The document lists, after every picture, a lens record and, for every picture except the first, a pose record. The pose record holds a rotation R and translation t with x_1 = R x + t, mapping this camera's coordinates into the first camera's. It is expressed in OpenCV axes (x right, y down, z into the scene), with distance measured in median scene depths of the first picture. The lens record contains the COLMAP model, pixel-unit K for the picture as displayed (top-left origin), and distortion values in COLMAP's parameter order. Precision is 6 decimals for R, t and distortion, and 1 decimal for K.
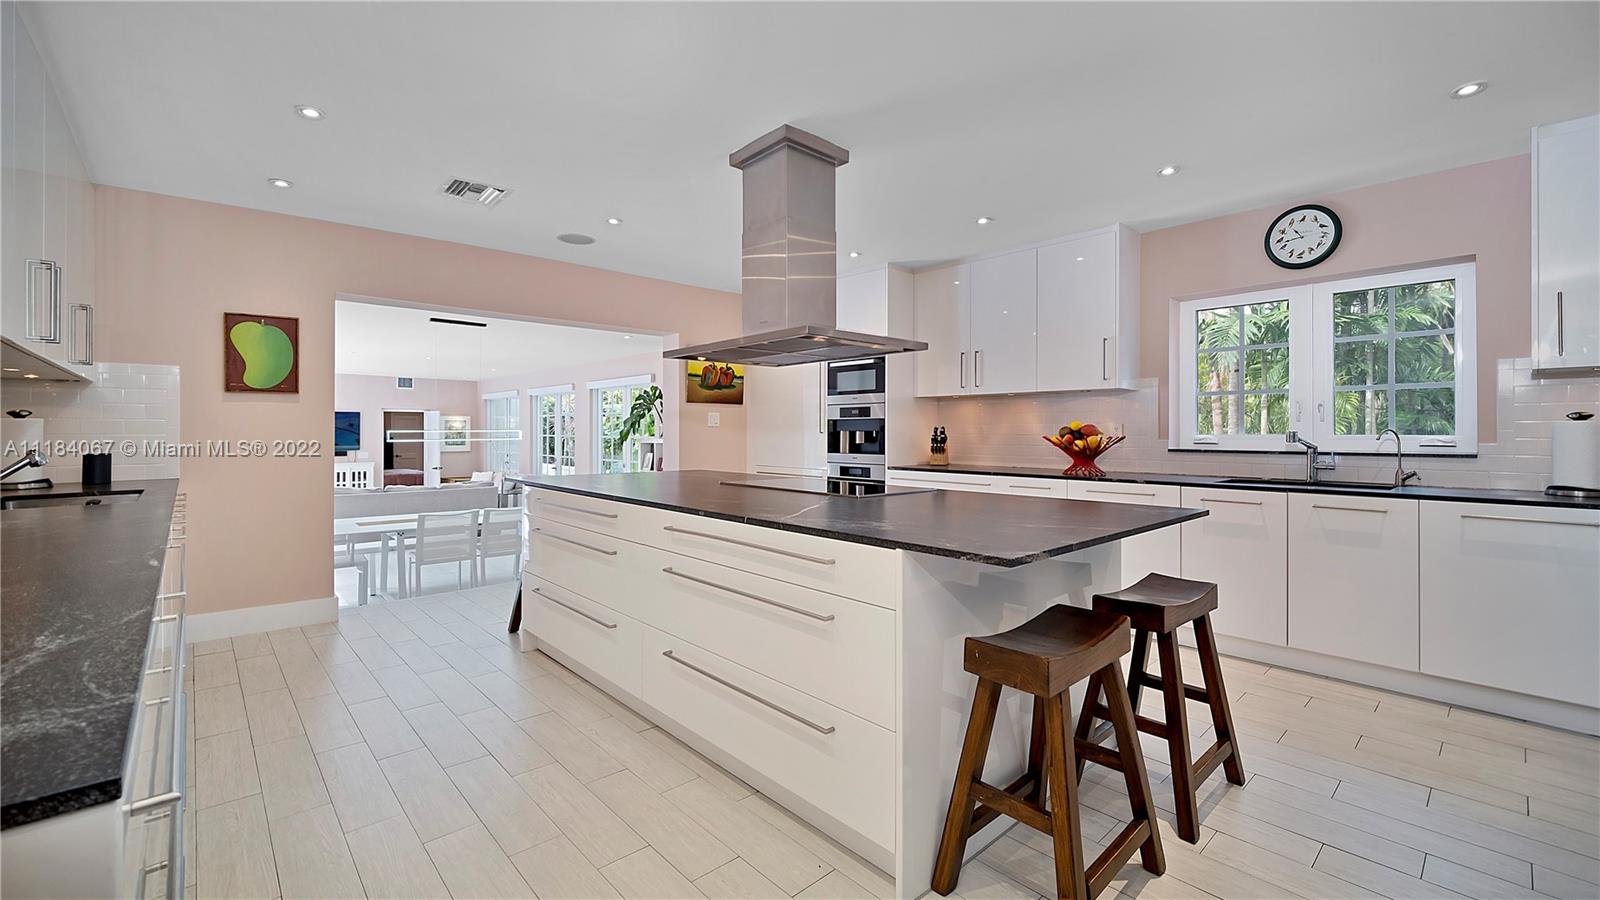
lens RADIAL K [[662.3, 0, 790.8], [0, 662.3, 435.4], [0, 0, 1]] dist [-0.001359, -0.000064]
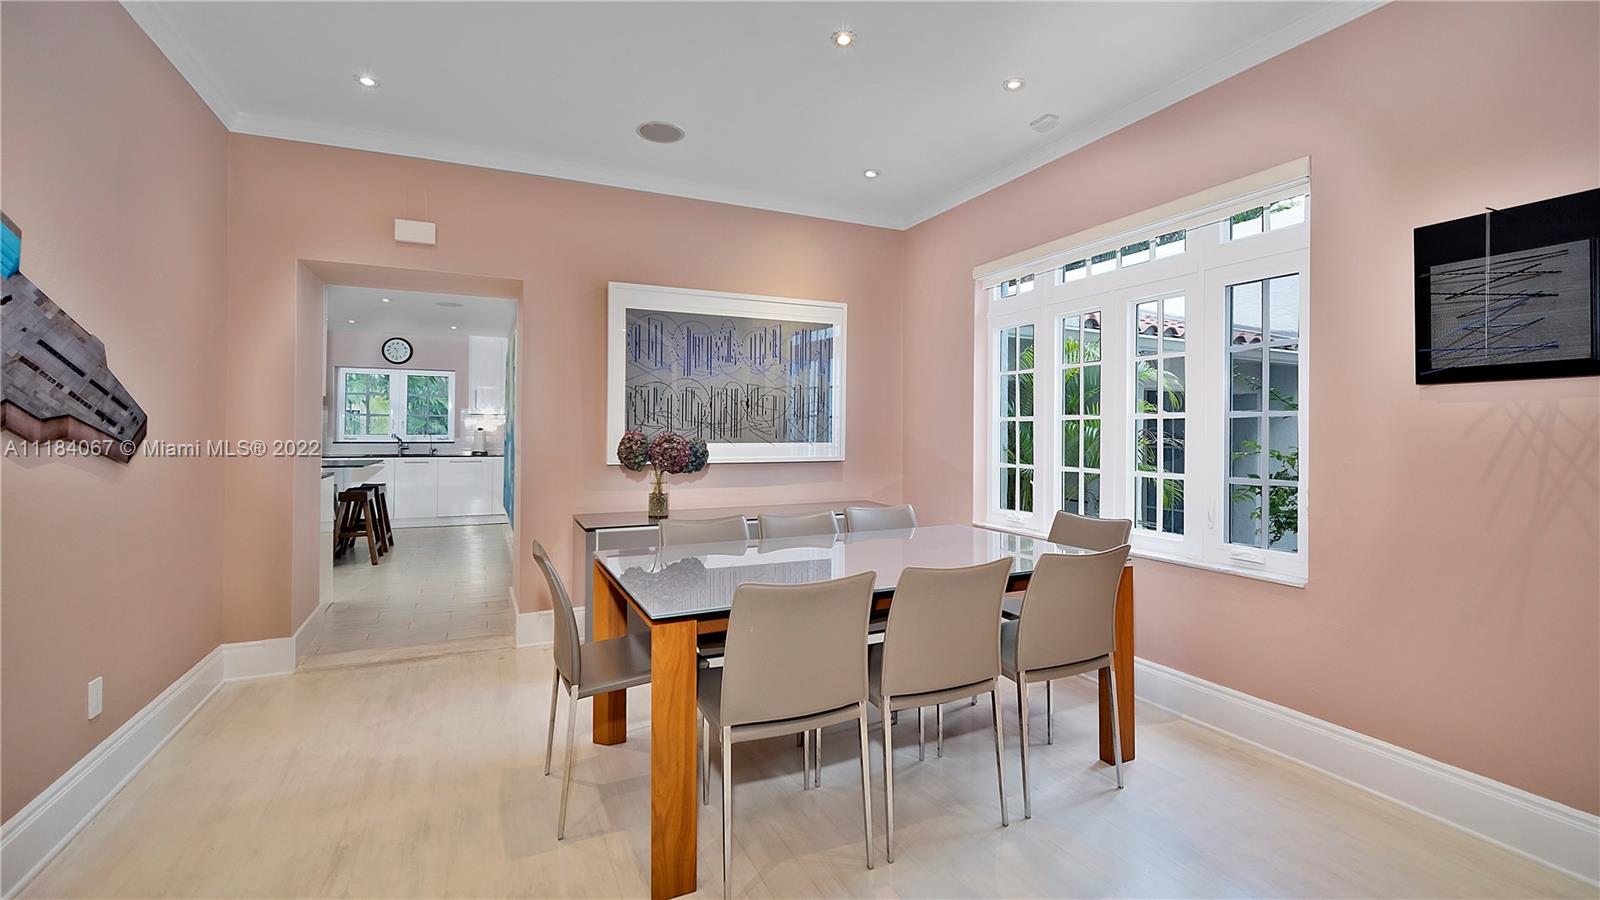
lens RADIAL K [[662.3, 0, 790.8], [0, 662.3, 435.4], [0, 0, 1]] dist [-0.001359, -0.000064]
pose [[0.299433, 0.007998, 0.954084, -1.079962], [-0.009972, 0.999936, -0.005253, -0.001134], [-0.954065, -0.007941, 0.299494, -1.070685]]
